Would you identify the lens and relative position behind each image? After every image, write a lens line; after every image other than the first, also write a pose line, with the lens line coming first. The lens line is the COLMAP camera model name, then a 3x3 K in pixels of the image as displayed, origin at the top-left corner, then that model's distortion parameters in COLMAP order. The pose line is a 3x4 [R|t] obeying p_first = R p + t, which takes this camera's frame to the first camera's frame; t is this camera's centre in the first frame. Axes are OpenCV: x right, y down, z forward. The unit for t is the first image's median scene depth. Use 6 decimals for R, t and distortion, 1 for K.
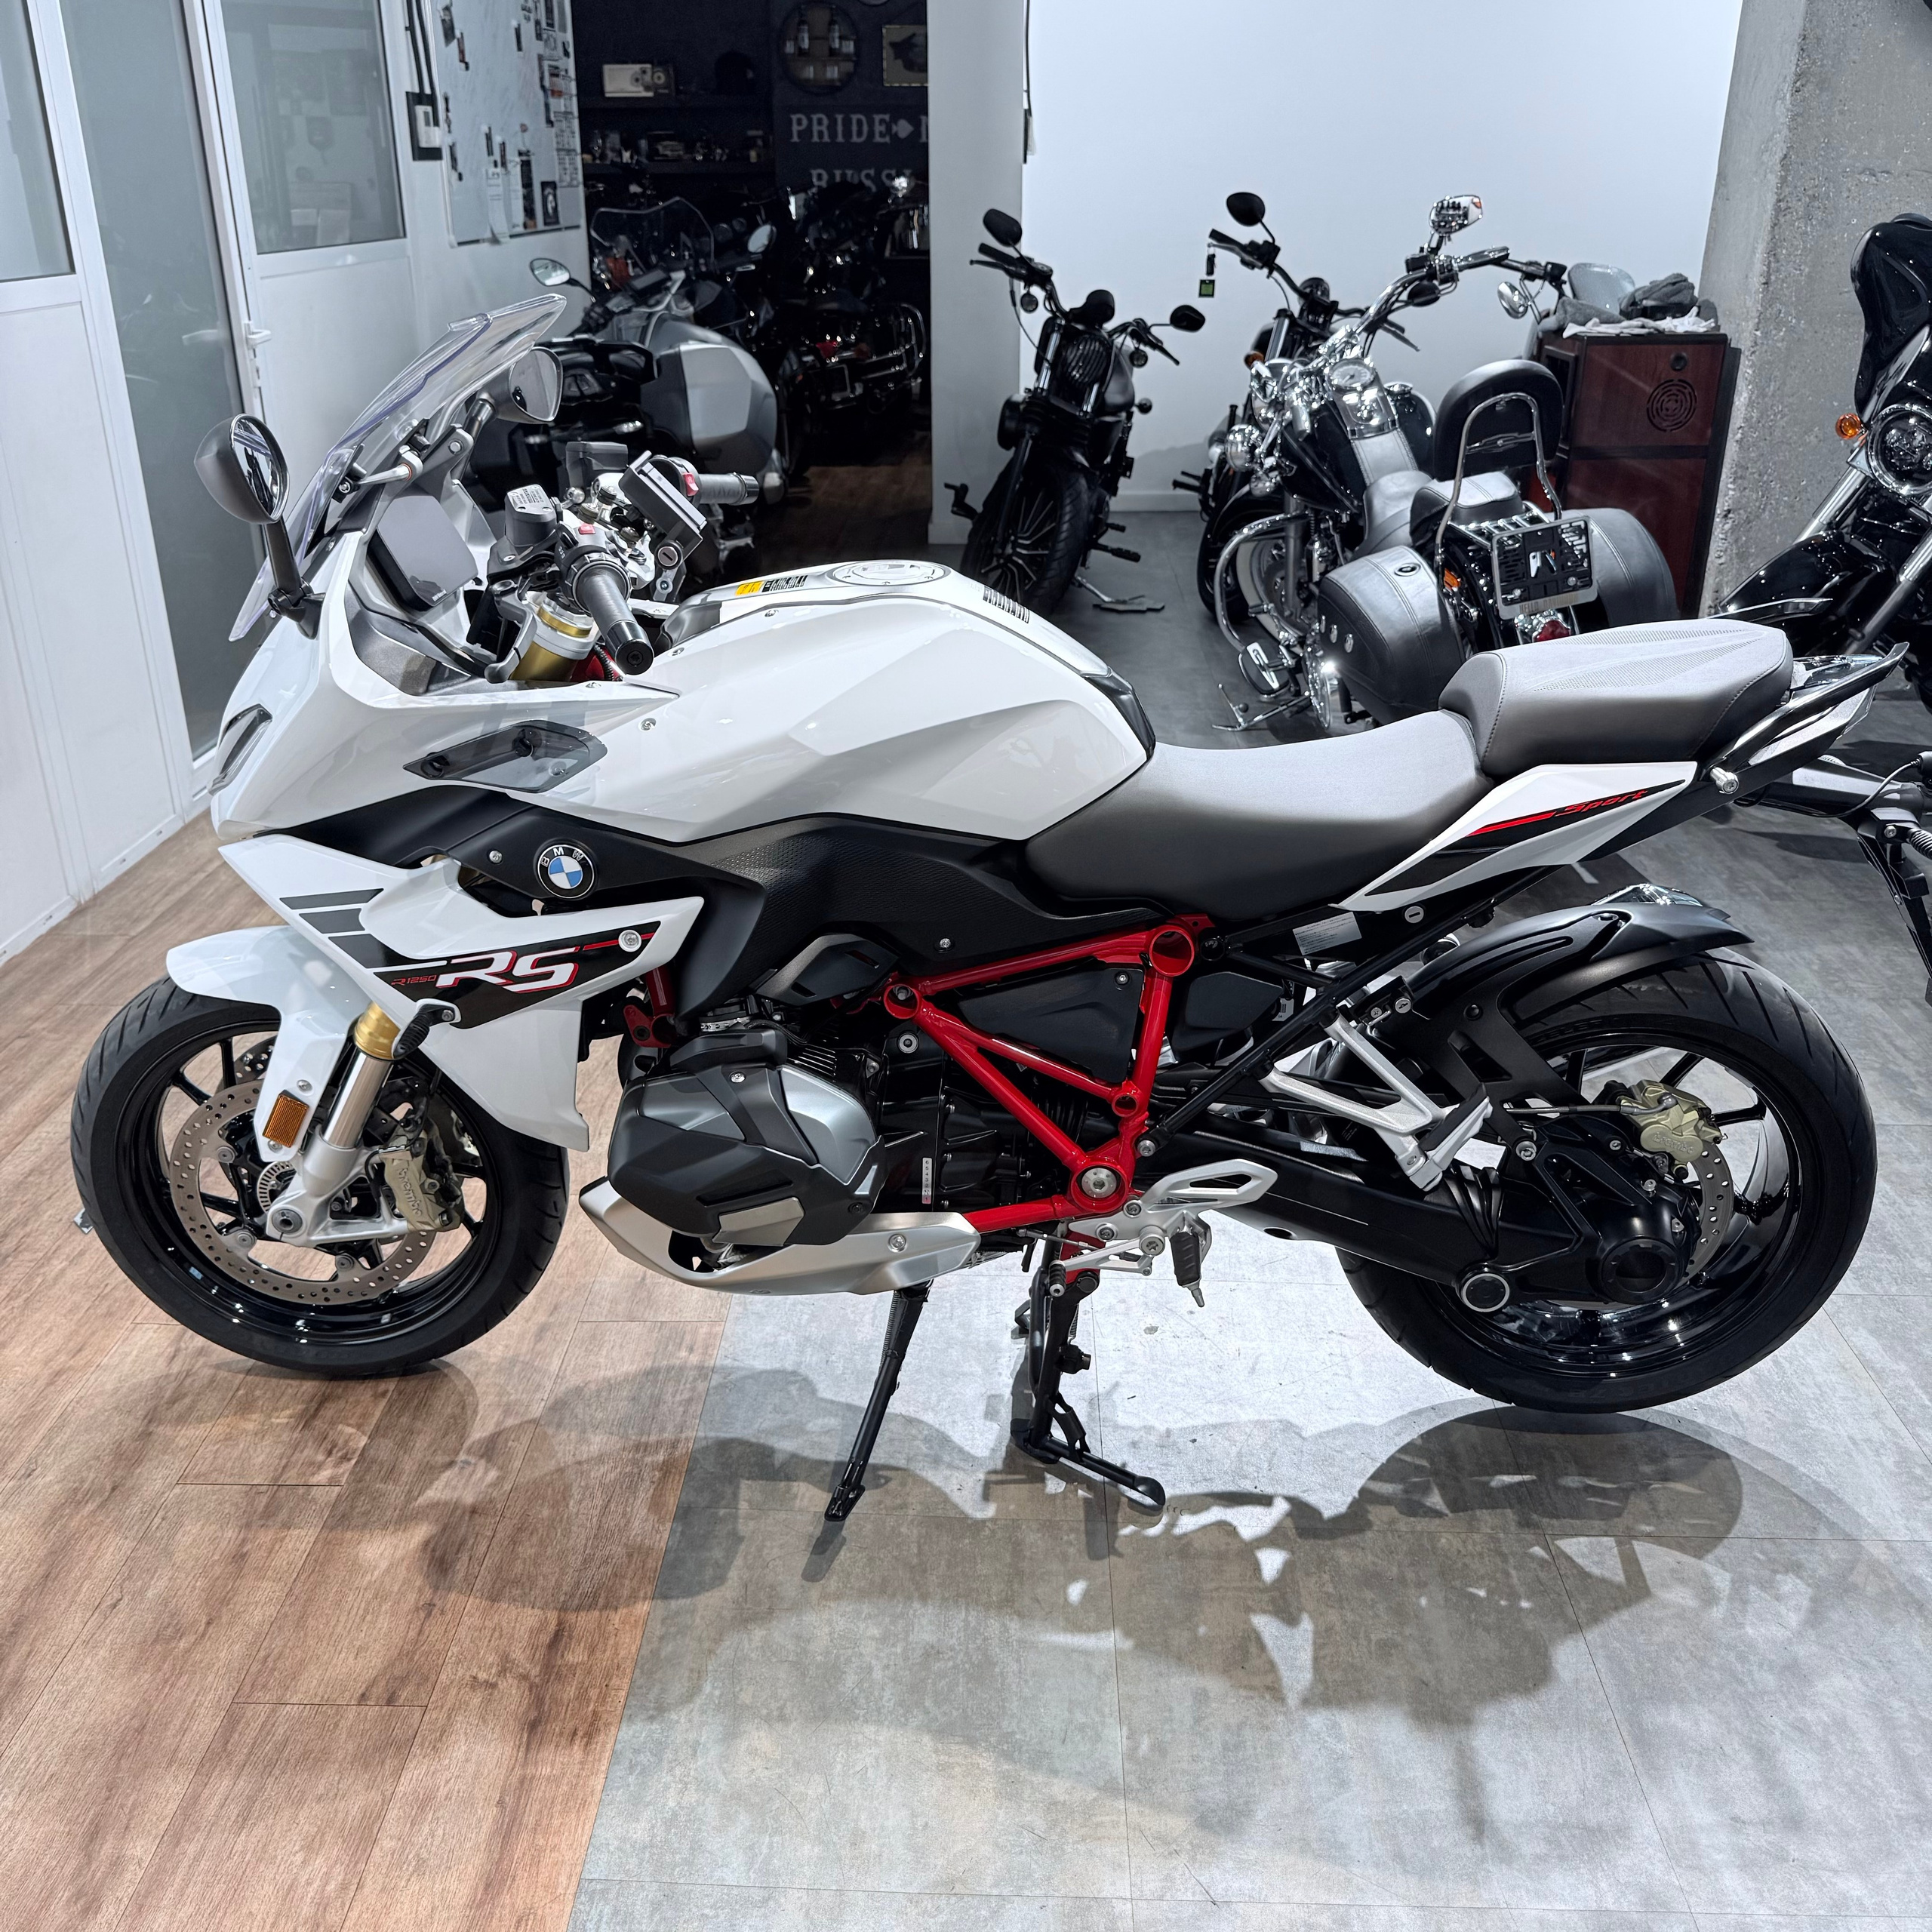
lens RADIAL K [[1800.0, 0, 970.0], [0, 1800.0, 970.5], [0, 0, 1]] dist [0.162548, -0.348671]
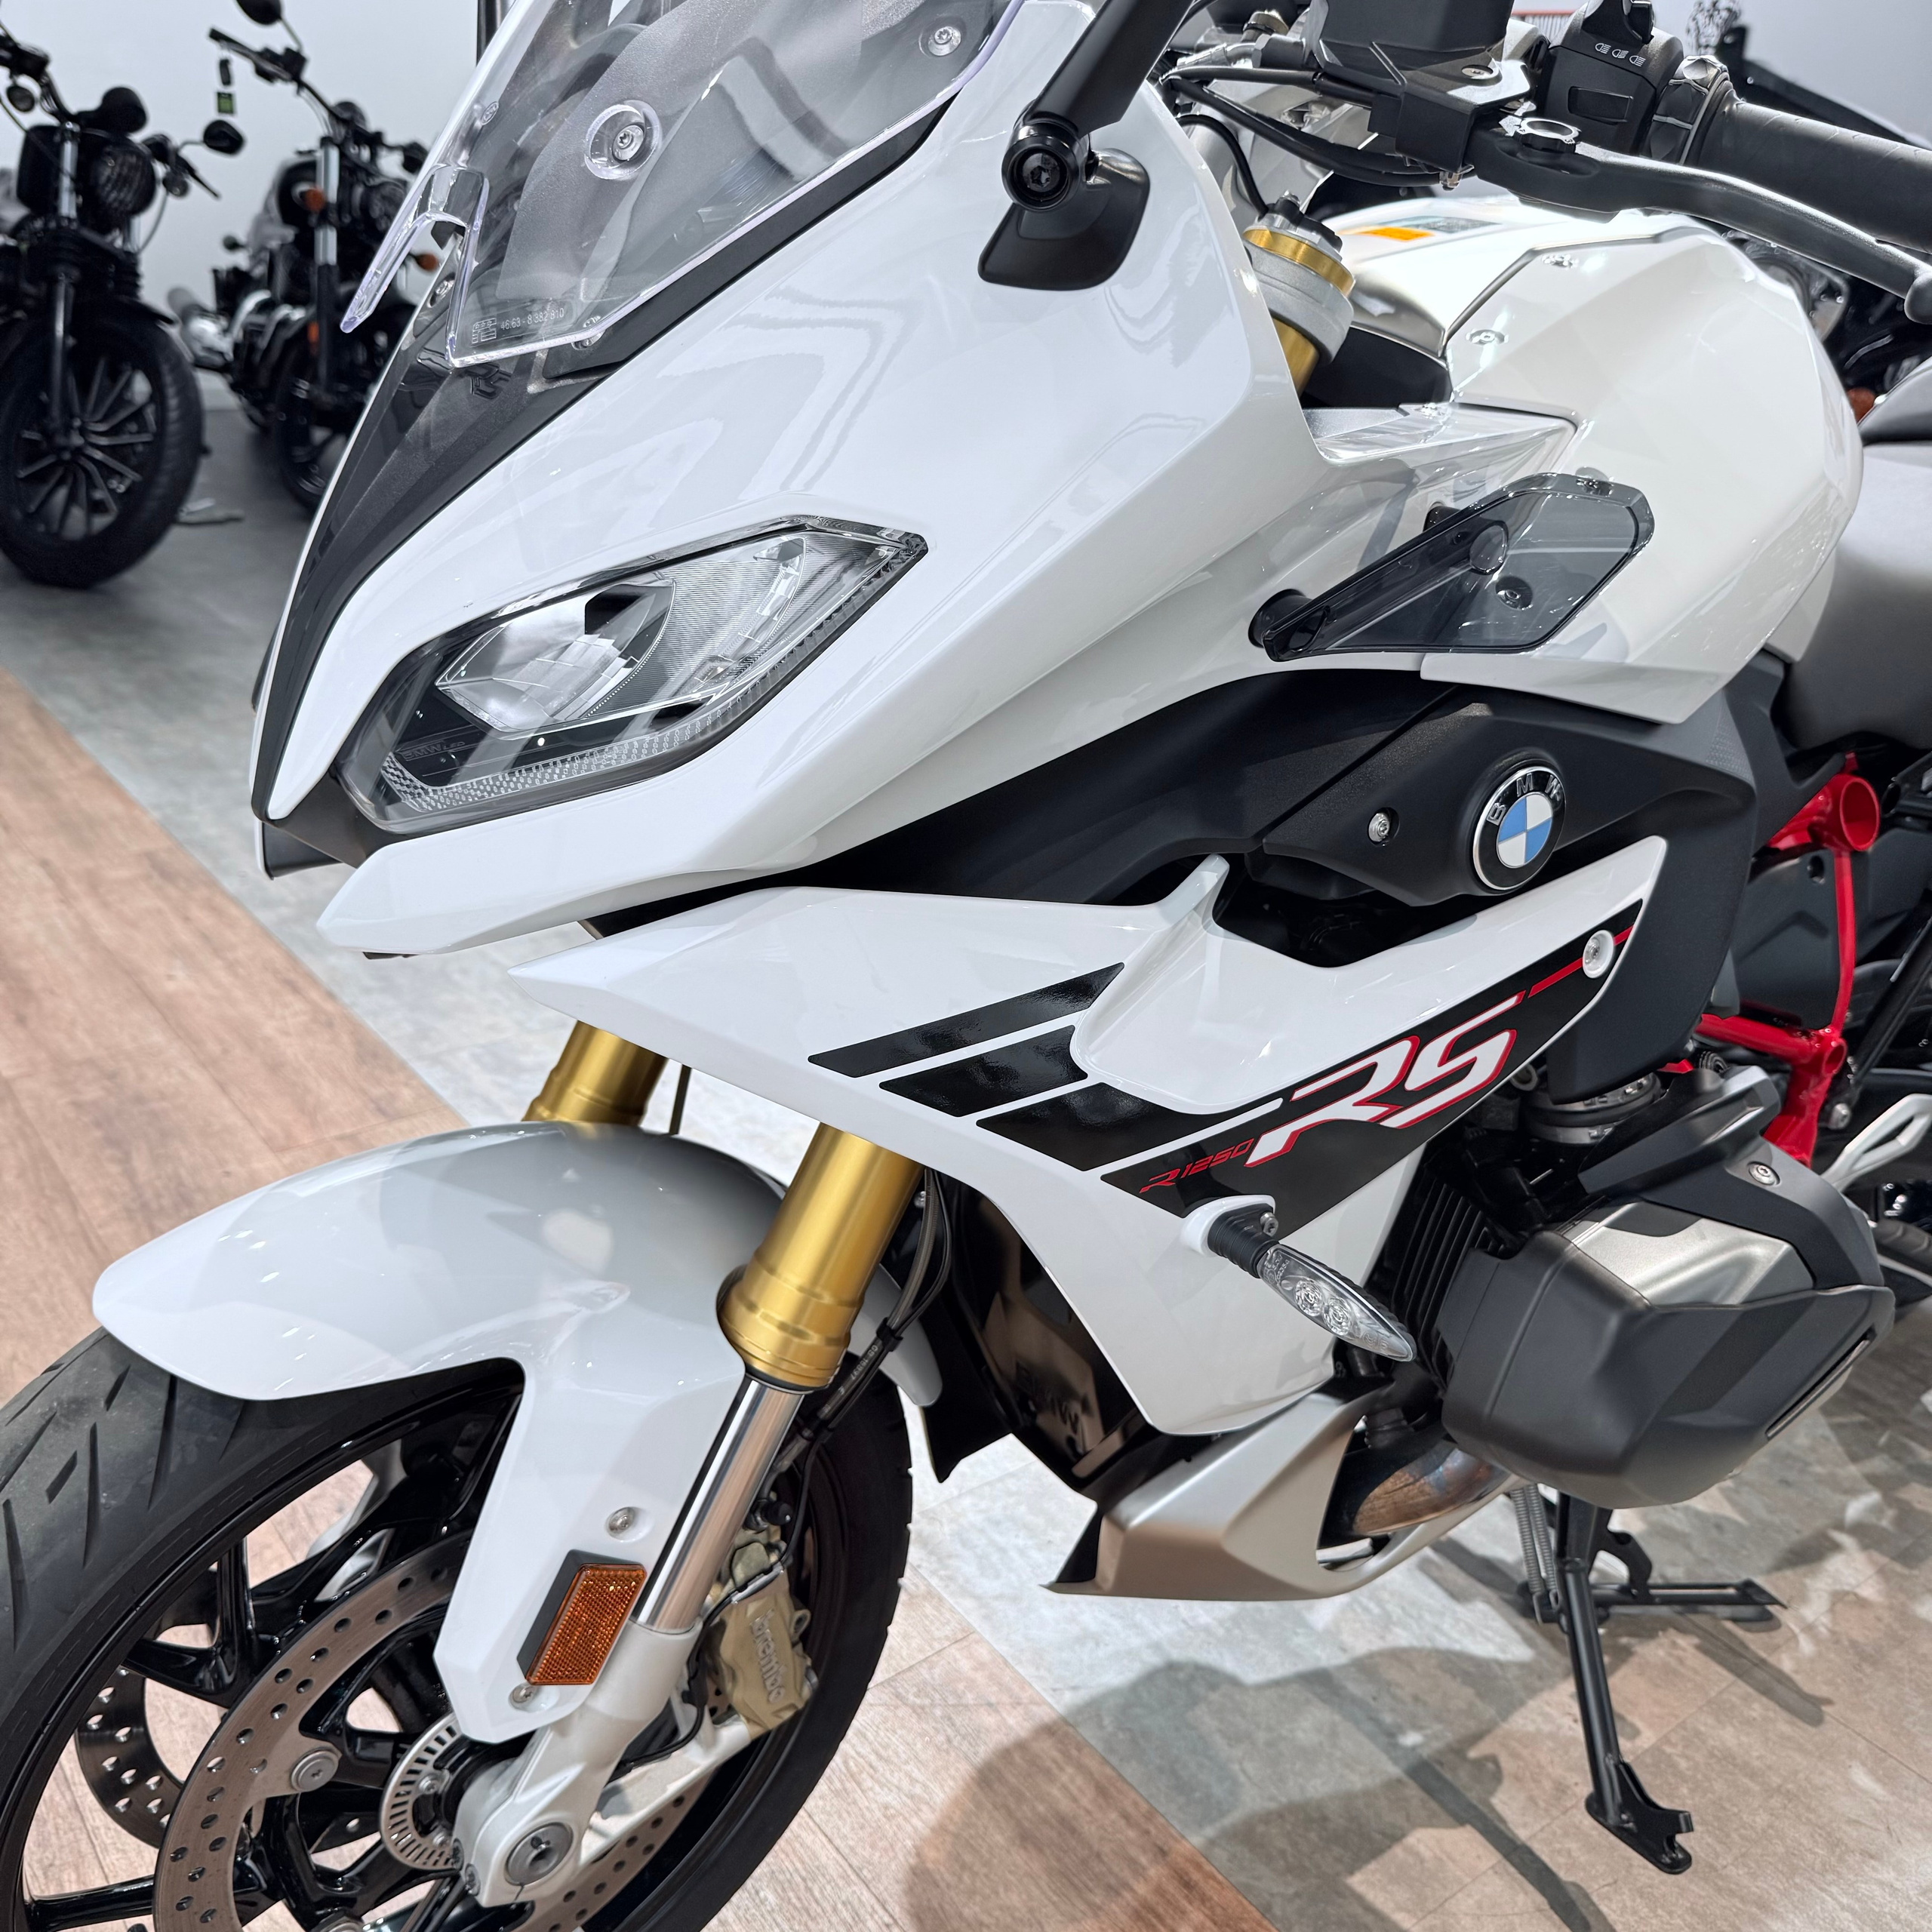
lens RADIAL K [[1860.9, 0, 957.6], [0, 1860.9, 965.1], [0, 0, 1]] dist [-0.015416, 0.004754]
pose [[0.776388, -0.213269, 0.593075, -0.502261], [0.199022, 0.975820, 0.090365, -0.074944], [-0.598006, 0.047876, 0.800060, 0.598057]]
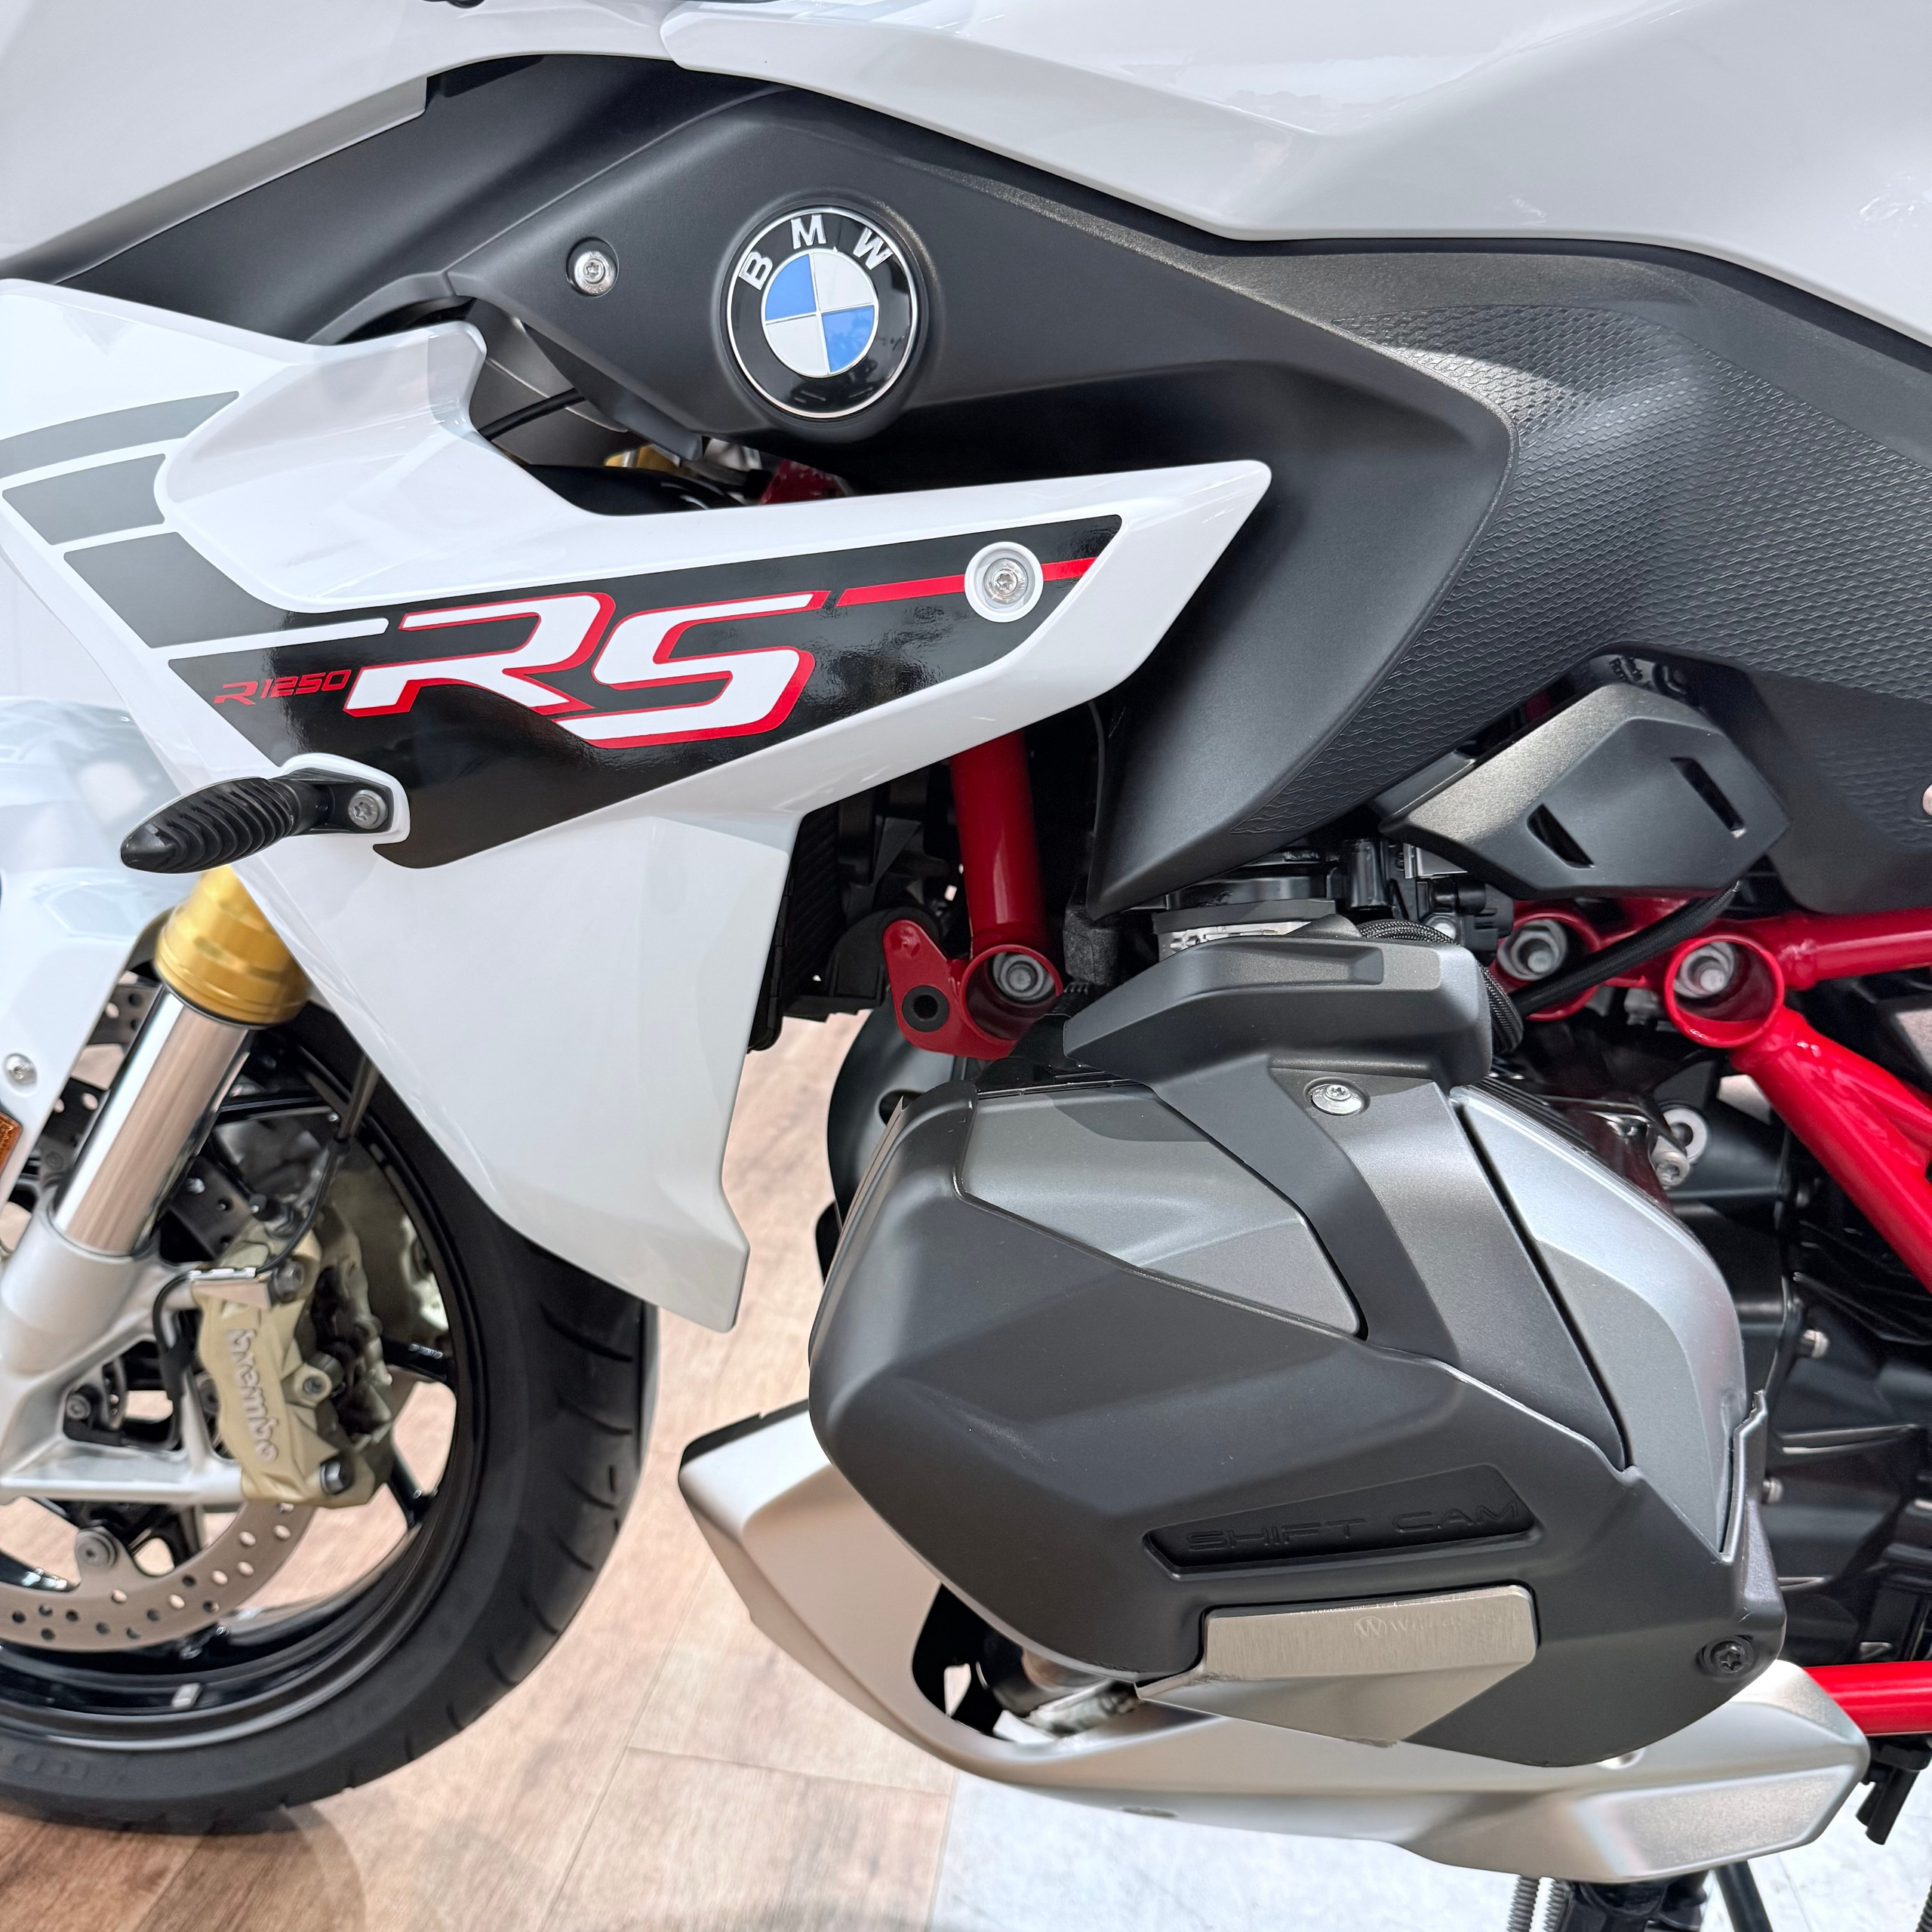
lens RADIAL K [[1812.8, 0, 955.9], [0, 1812.8, 971.0], [0, 0, 1]] dist [0.099651, -0.188990]
pose [[0.991495, 0.108825, -0.071372, -0.140574], [-0.118631, 0.981262, -0.151827, 0.074282], [0.053512, 0.159003, 0.985827, 0.606456]]
